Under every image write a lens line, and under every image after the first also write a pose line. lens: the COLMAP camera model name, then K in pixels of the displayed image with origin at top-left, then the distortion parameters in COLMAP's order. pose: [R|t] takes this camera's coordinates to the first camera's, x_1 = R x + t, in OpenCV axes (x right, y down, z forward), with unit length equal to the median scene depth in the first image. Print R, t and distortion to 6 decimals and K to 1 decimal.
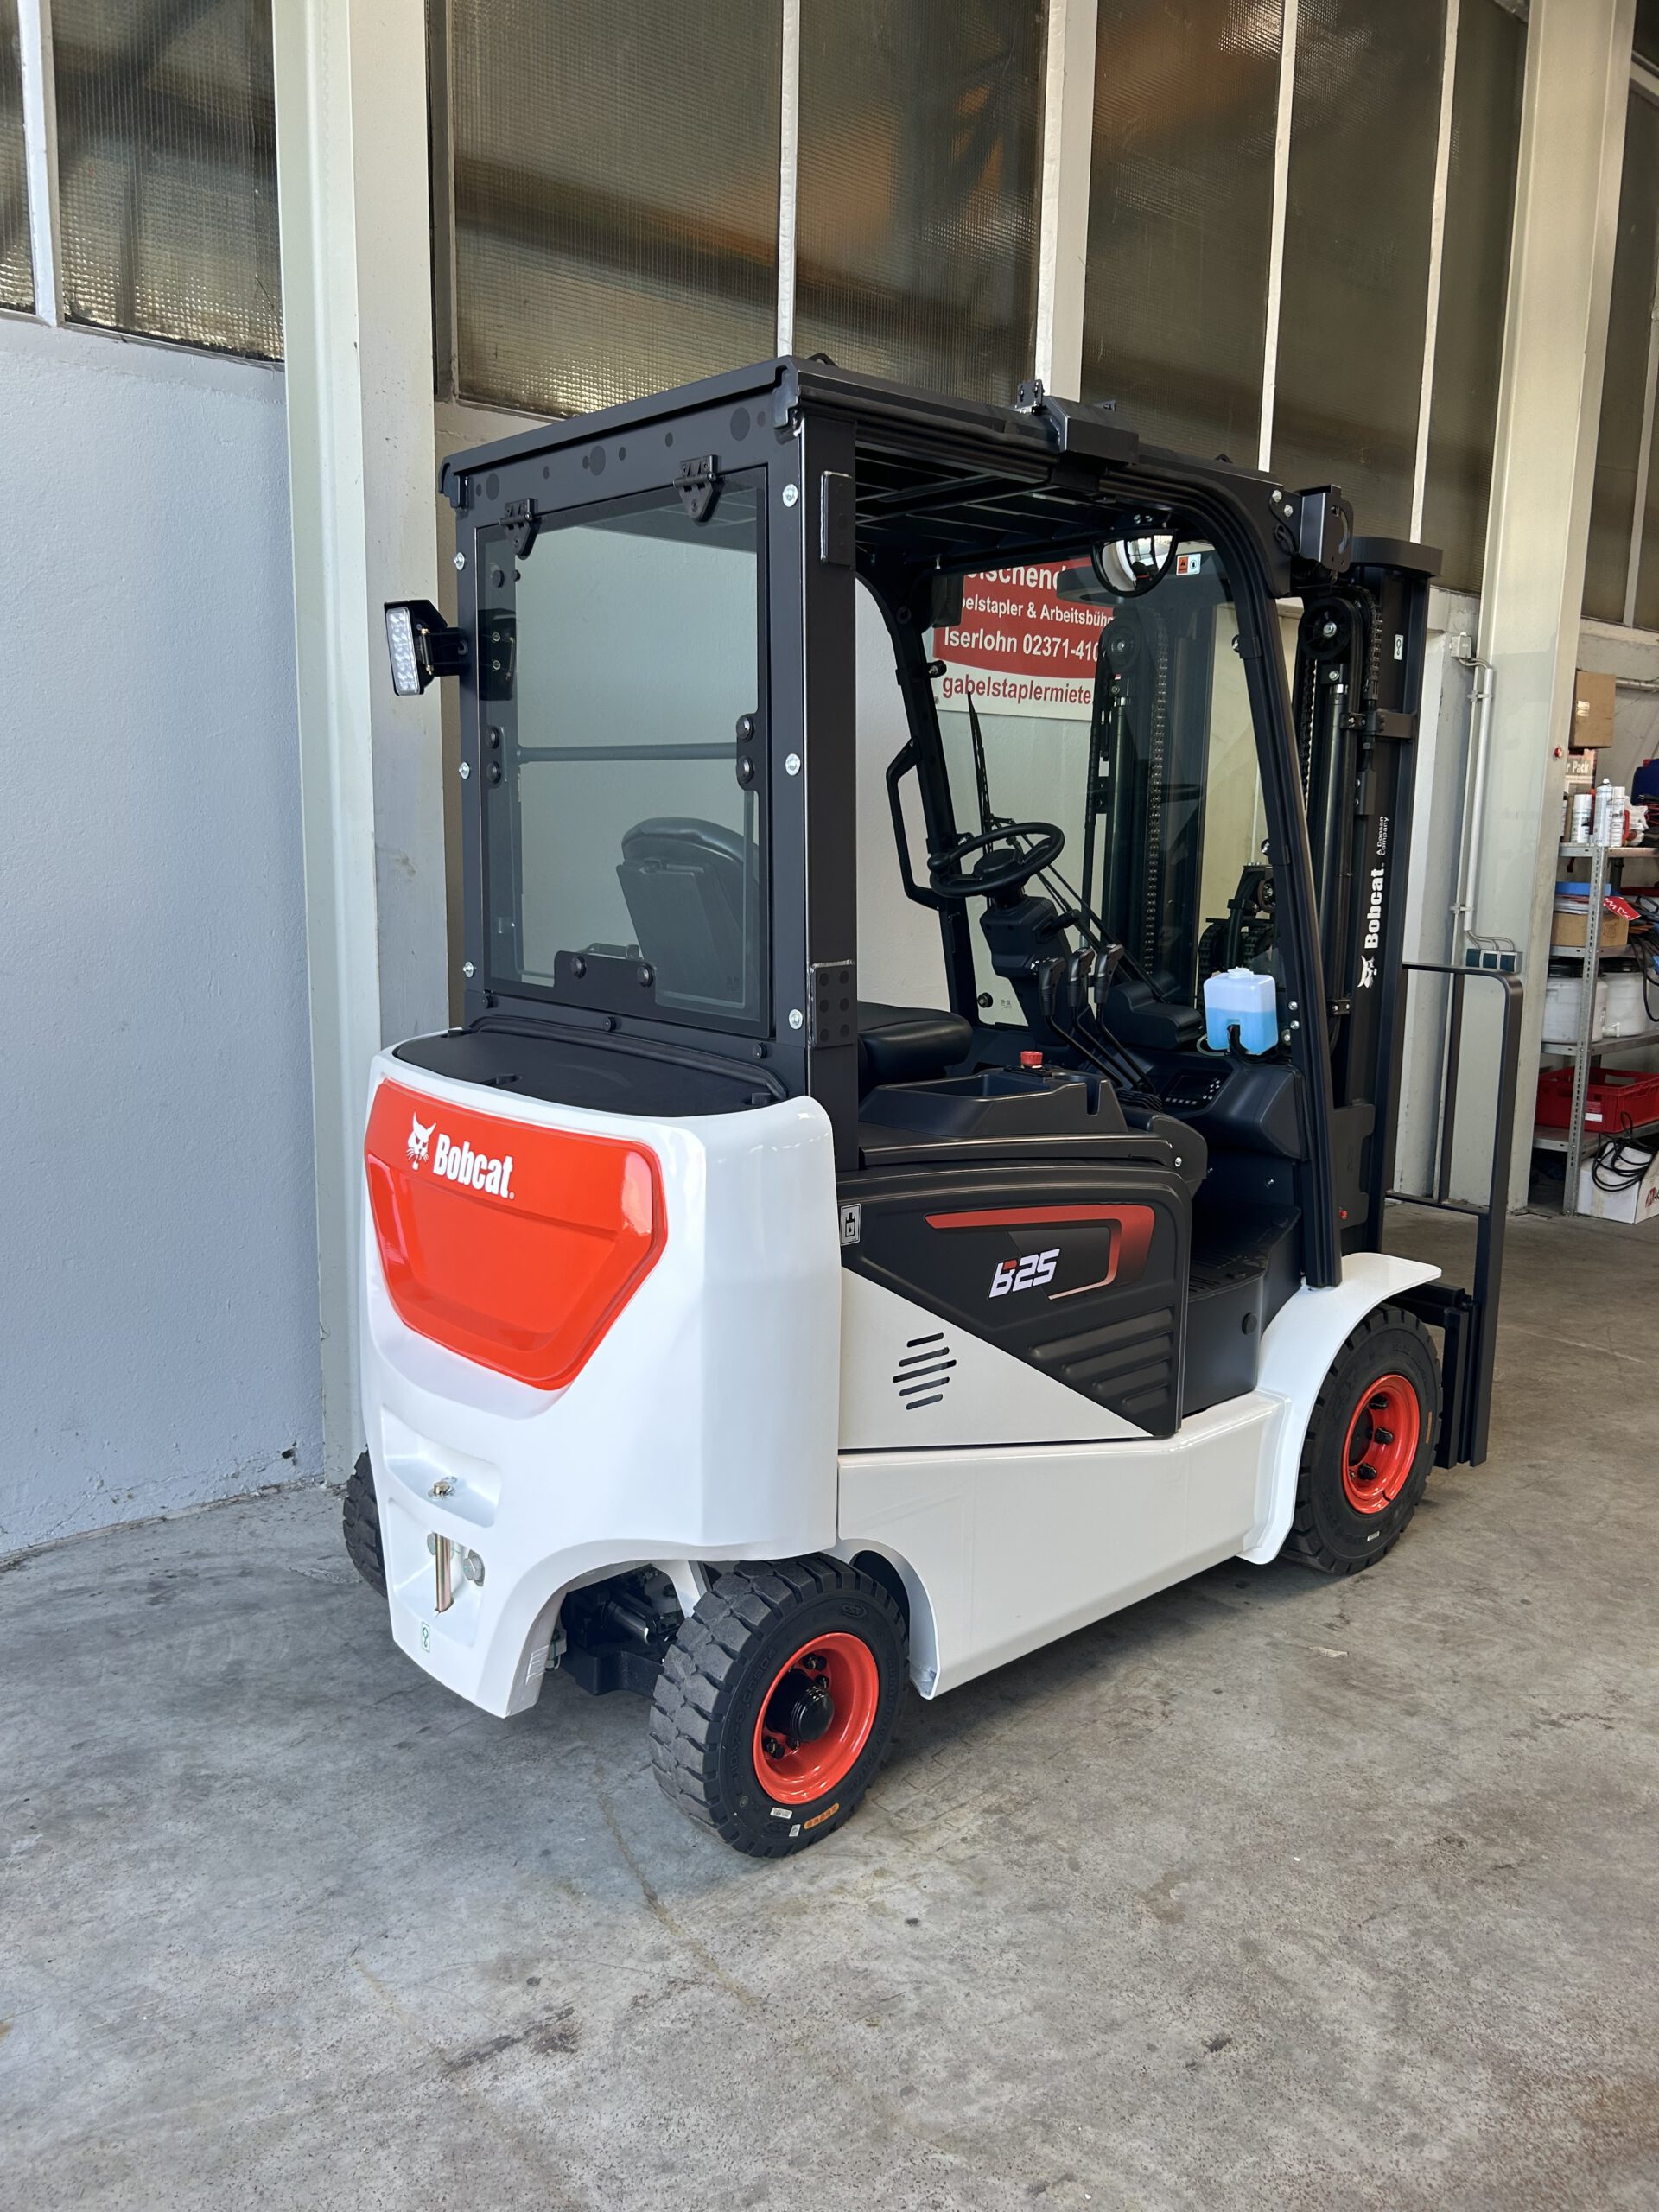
lens RADIAL K [[1662.6, 0, 808.1], [0, 1662.6, 1102.4], [0, 0, 1]] dist [0.039624, -0.039705]
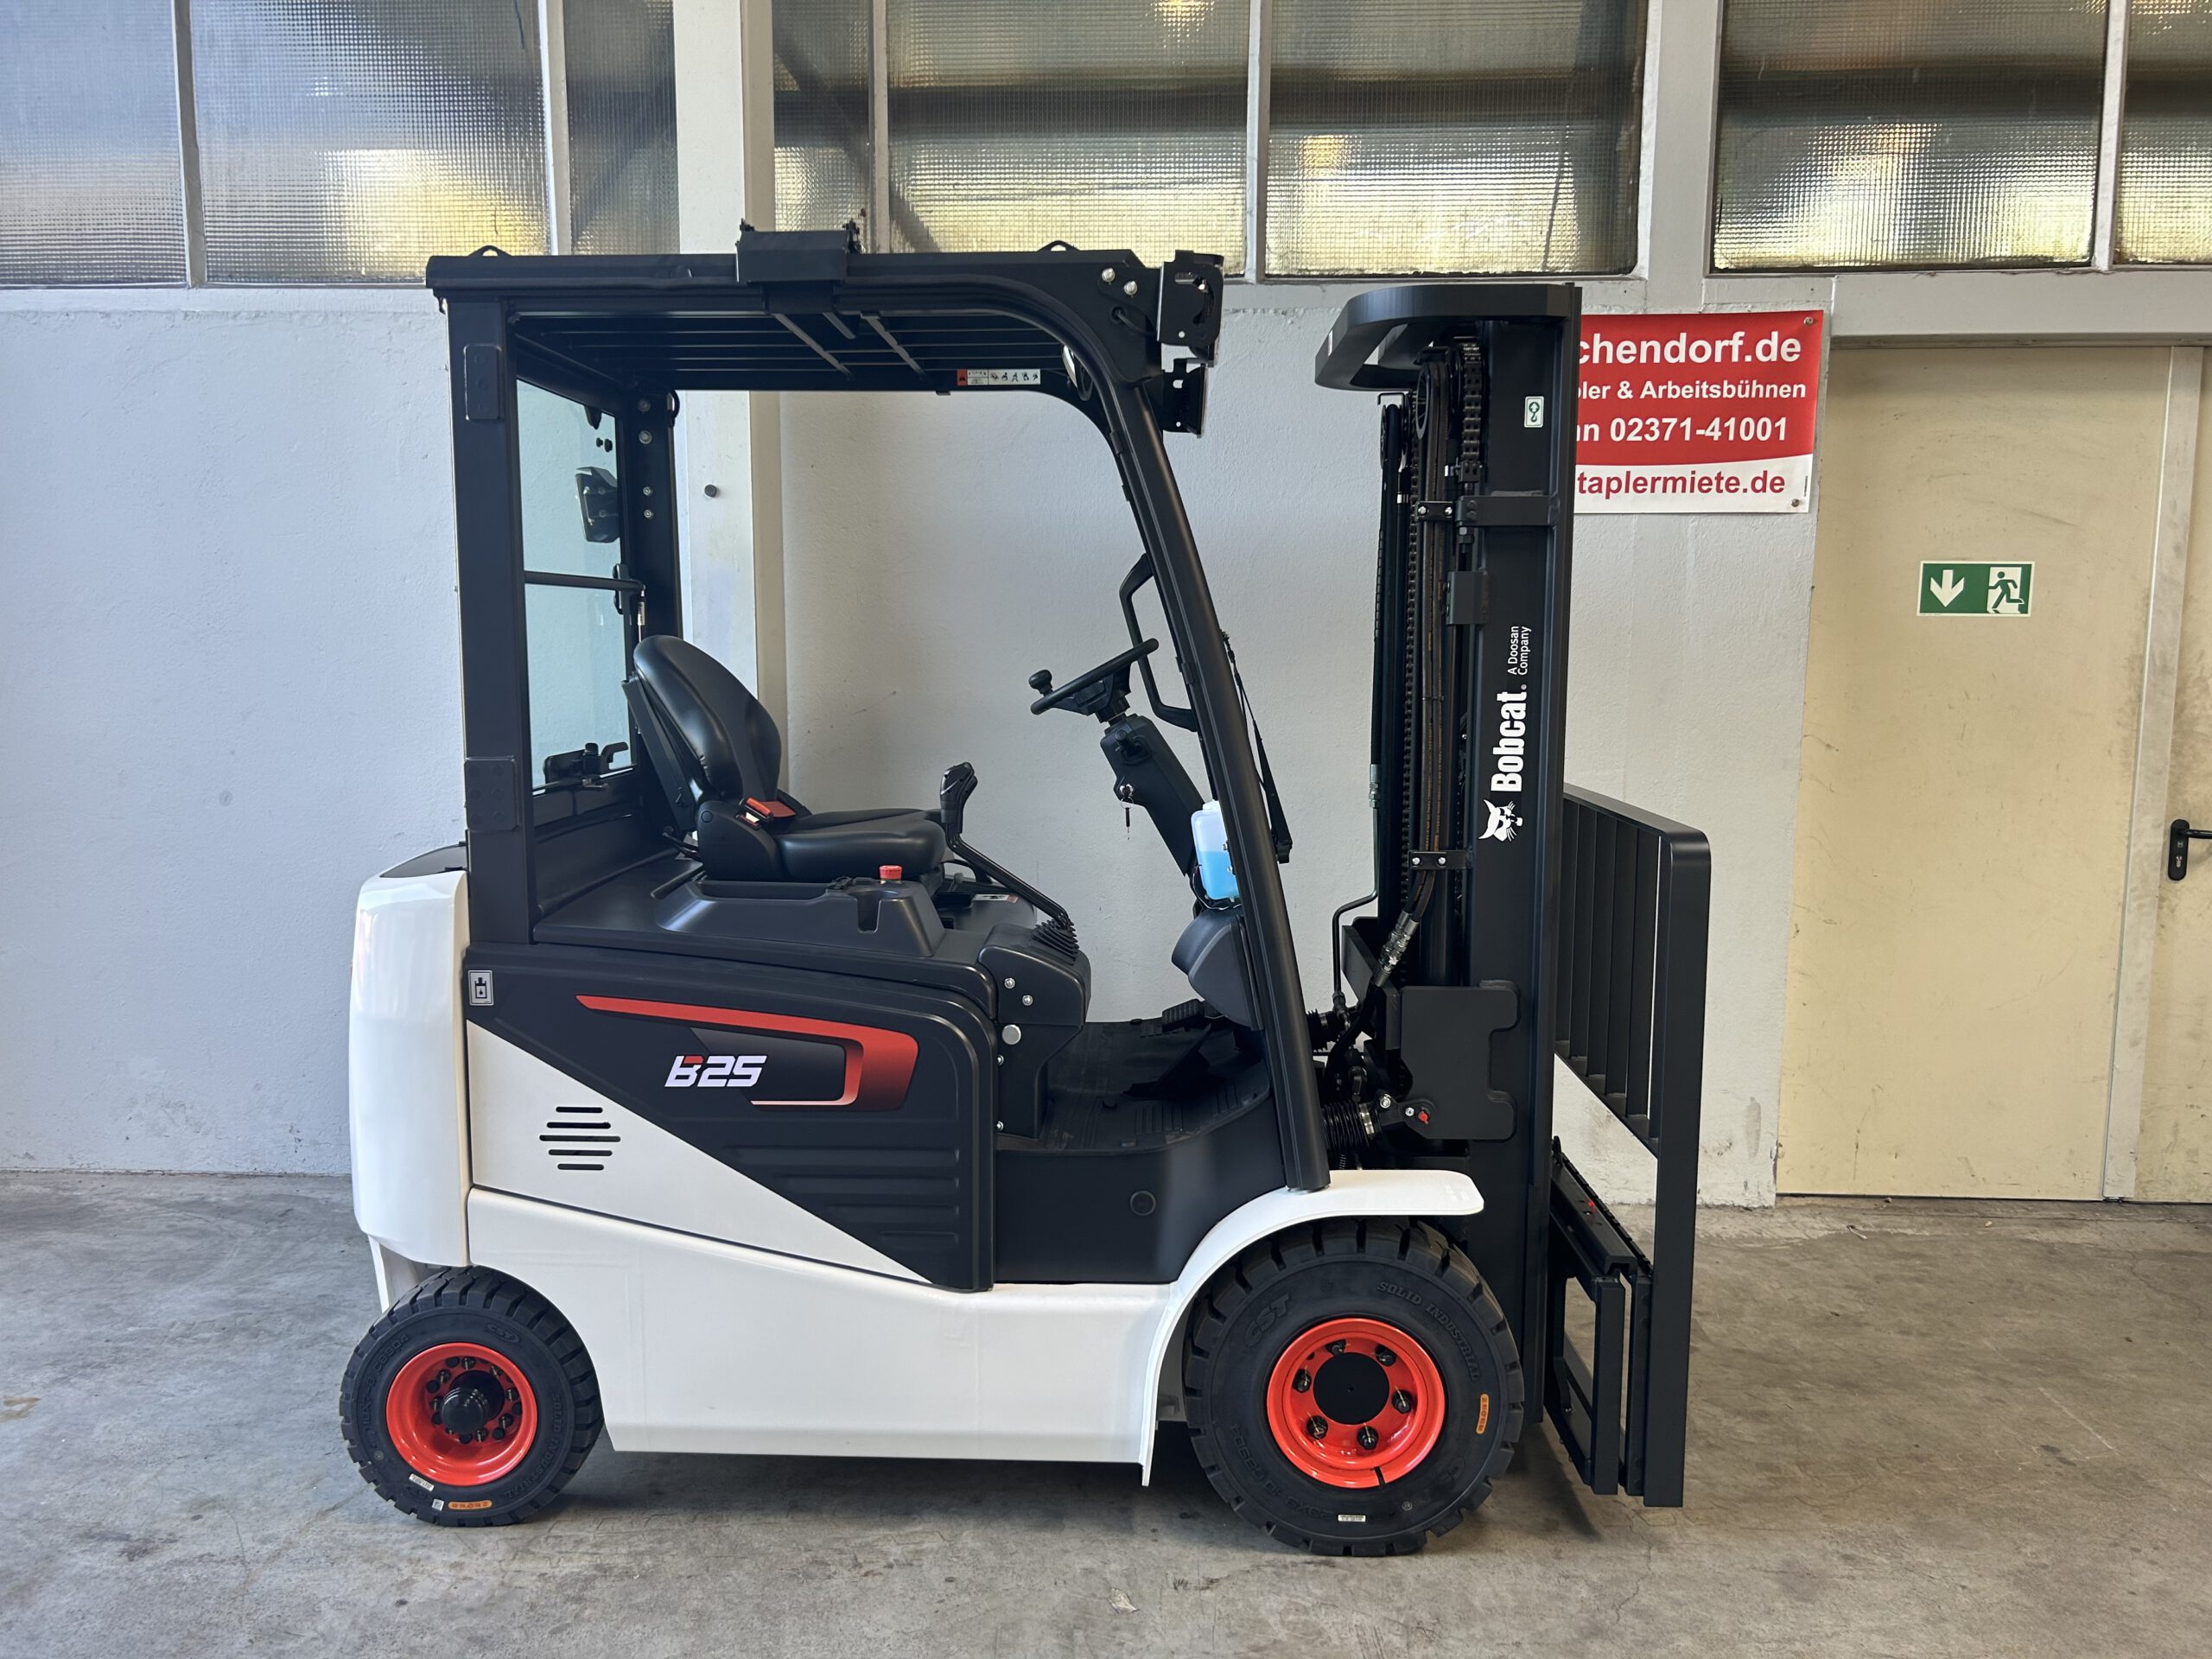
lens RADIAL K [[1662.6, 0, 1091.0], [0, 1662.6, 846.1], [0, 0, 1]] dist [0.039624, -0.039705]
pose [[0.723875, 0.074111, -0.685939, 0.961228], [-0.107843, 0.994147, -0.006397, -0.052346], [0.681451, 0.078604, 0.727631, 0.381405]]
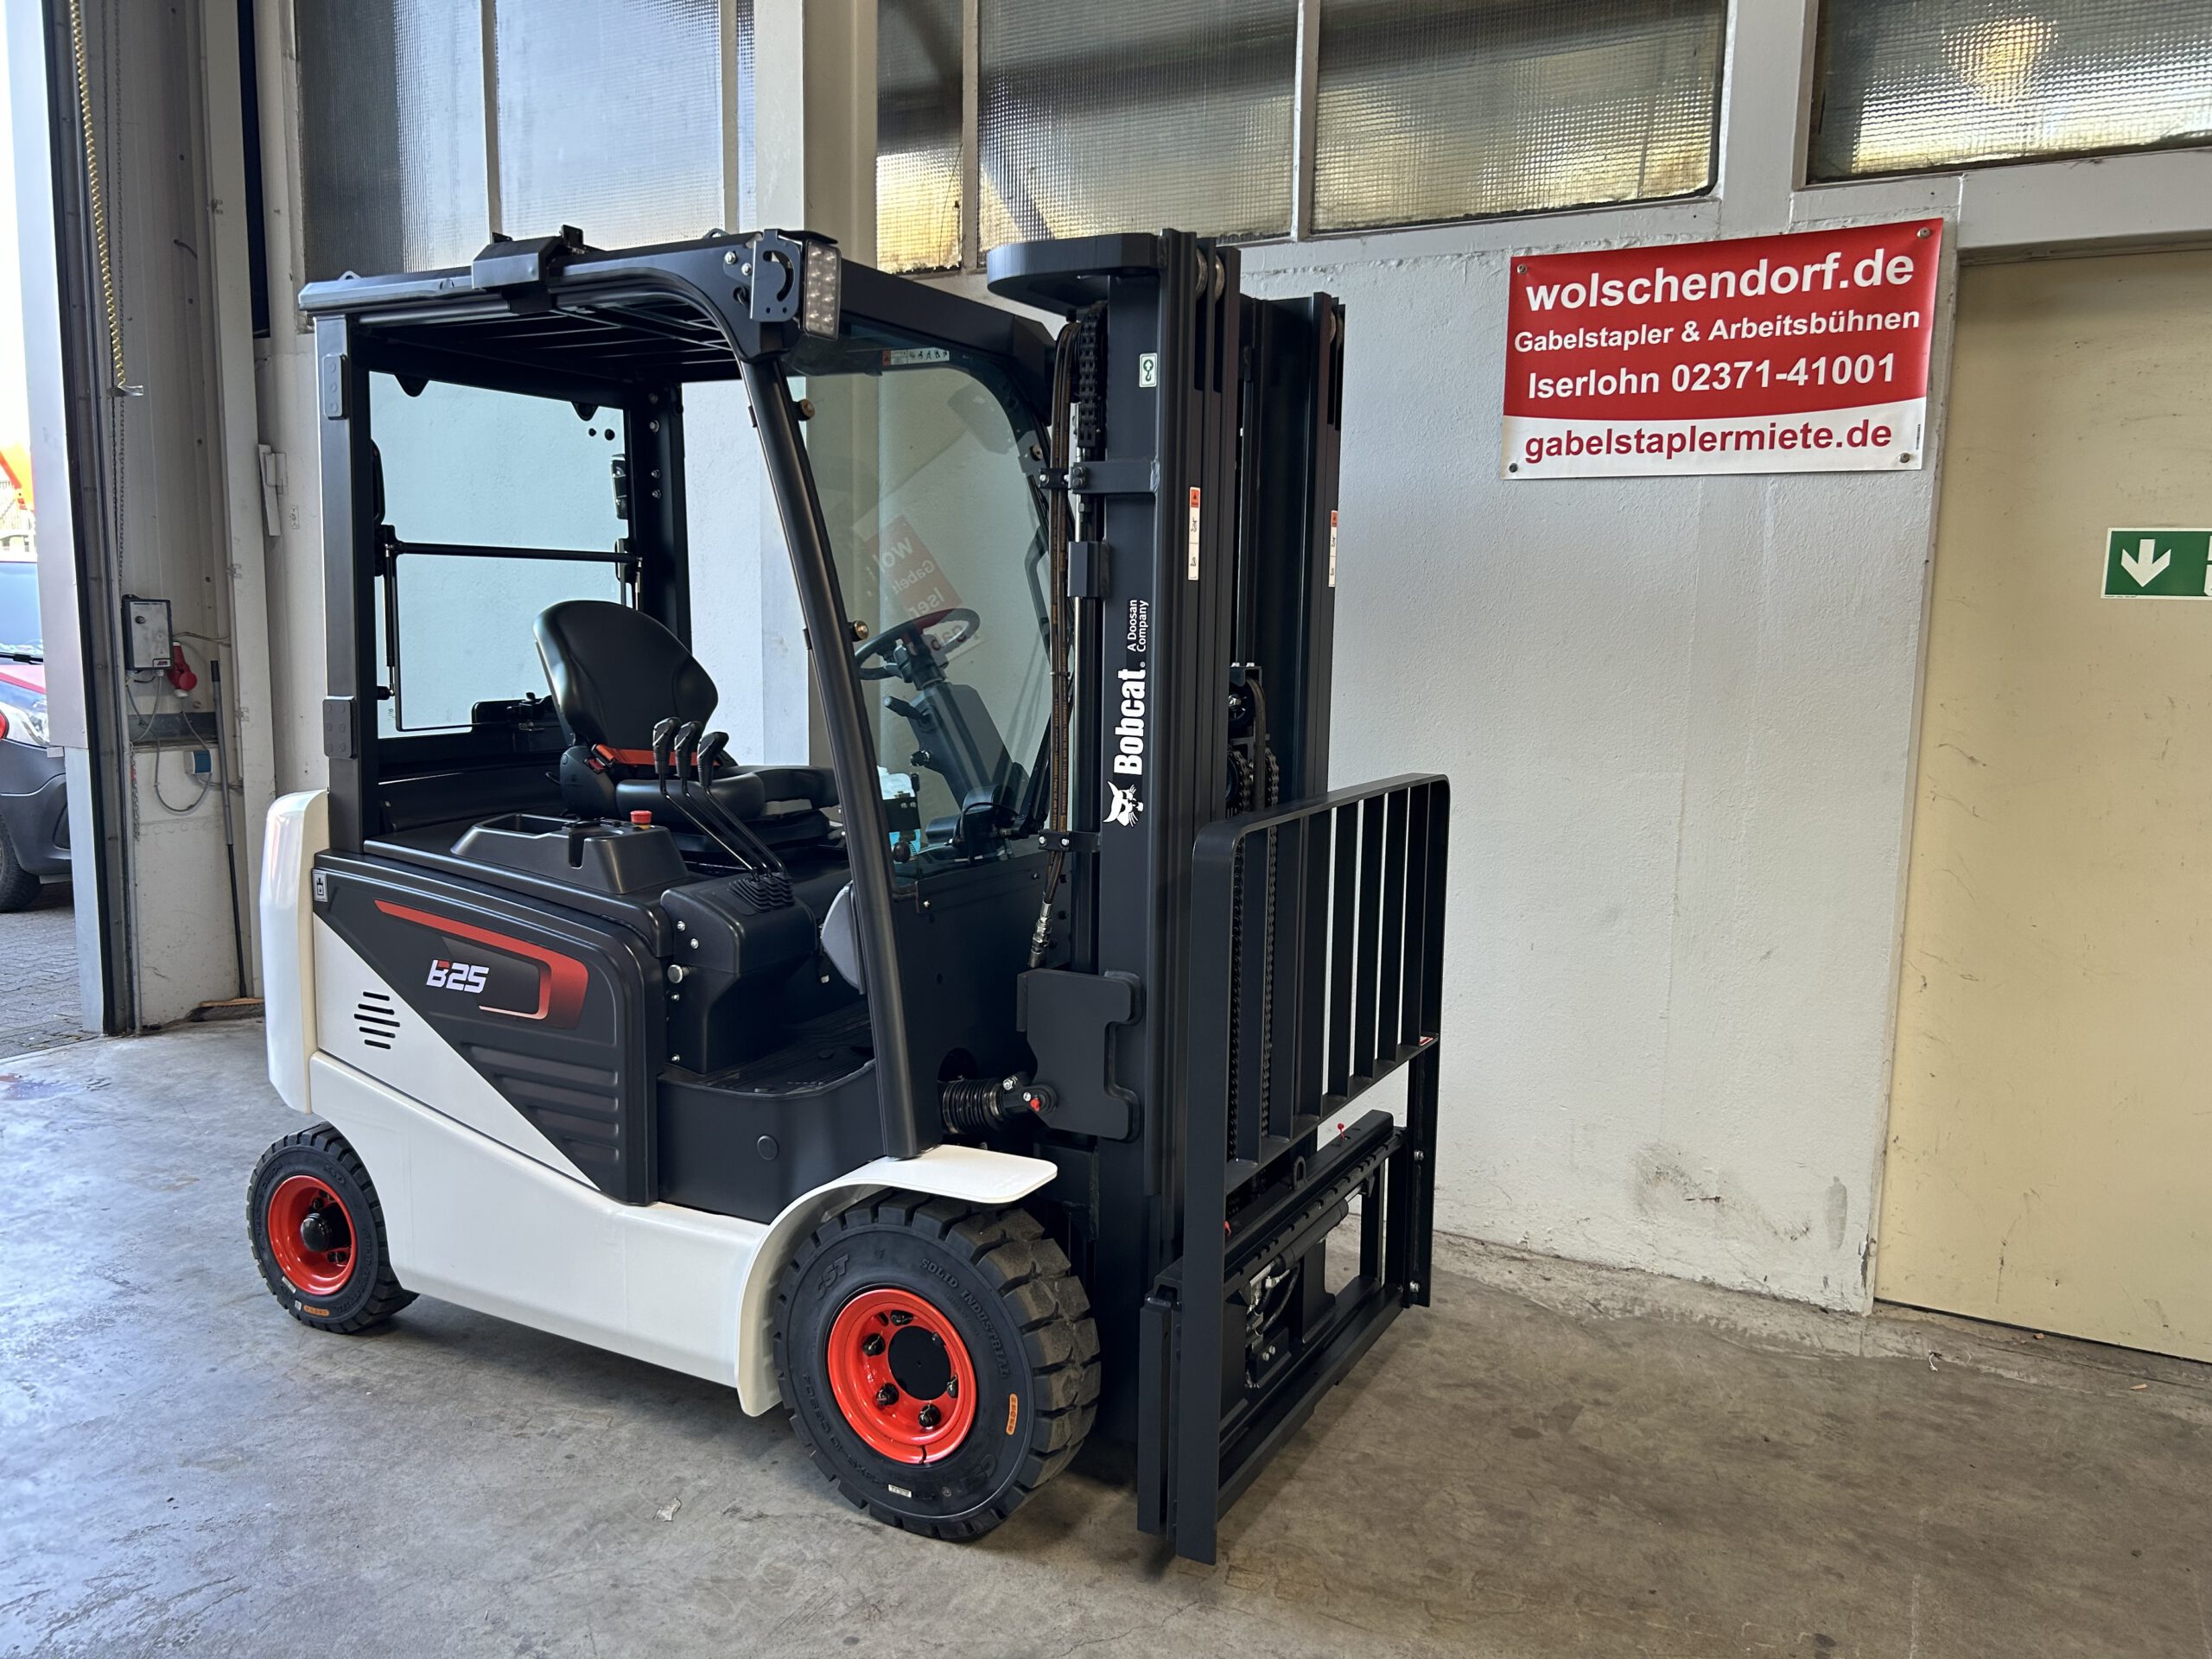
lens RADIAL K [[1662.6, 0, 1103.3], [0, 1662.6, 837.1], [0, 0, 1]] dist [0.039624, -0.039705]
pose [[0.350569, 0.118693, -0.928985, 1.338926], [-0.169108, 0.983654, 0.061862, -0.141428], [0.921143, 0.135412, 0.364911, 0.939913]]
